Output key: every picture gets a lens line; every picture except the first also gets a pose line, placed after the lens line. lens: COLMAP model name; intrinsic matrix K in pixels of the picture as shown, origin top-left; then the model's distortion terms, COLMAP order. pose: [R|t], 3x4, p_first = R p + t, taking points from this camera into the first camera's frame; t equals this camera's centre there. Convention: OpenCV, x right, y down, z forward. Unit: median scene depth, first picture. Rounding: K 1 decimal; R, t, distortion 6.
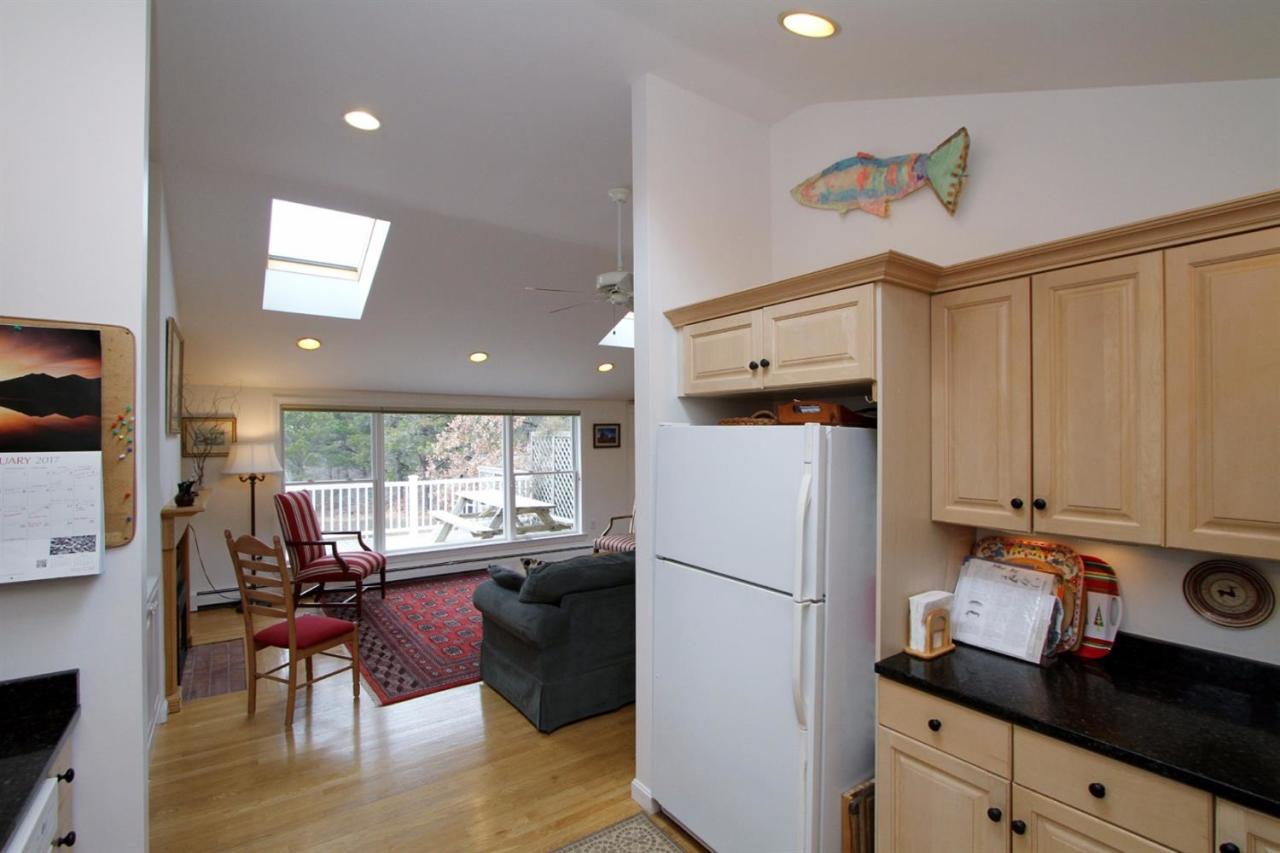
lens RADIAL K [[601.1, 0, 637.3], [0, 601.1, 434.0], [0, 0, 1]] dist [-0.001830, -0.000210]
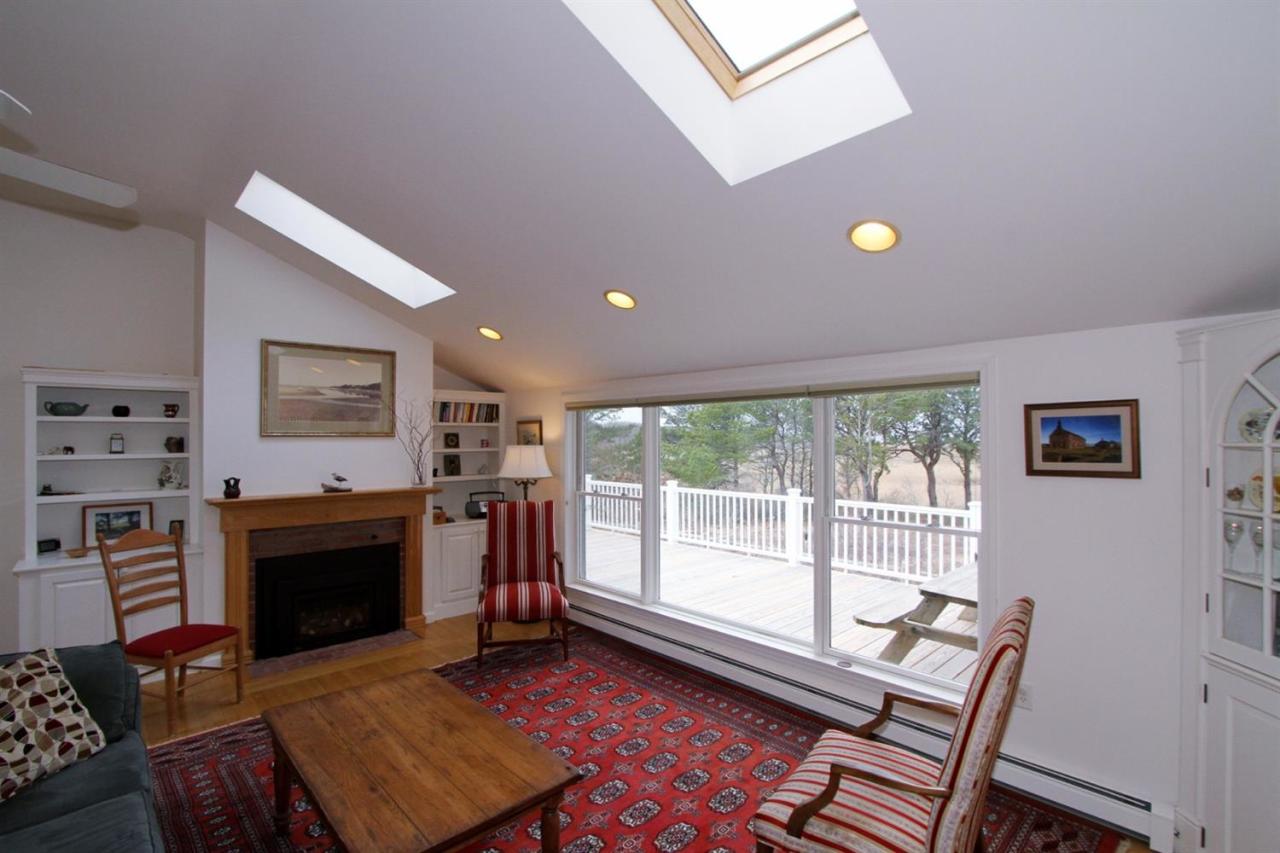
lens RADIAL K [[601.1, 0, 637.3], [0, 601.1, 434.0], [0, 0, 1]] dist [-0.001830, -0.000210]
pose [[0.130706, -0.004049, -0.991413, 0.280361], [0.004966, 0.999982, -0.003429, 0.000165], [0.991409, -0.004476, 0.130724, 0.882669]]
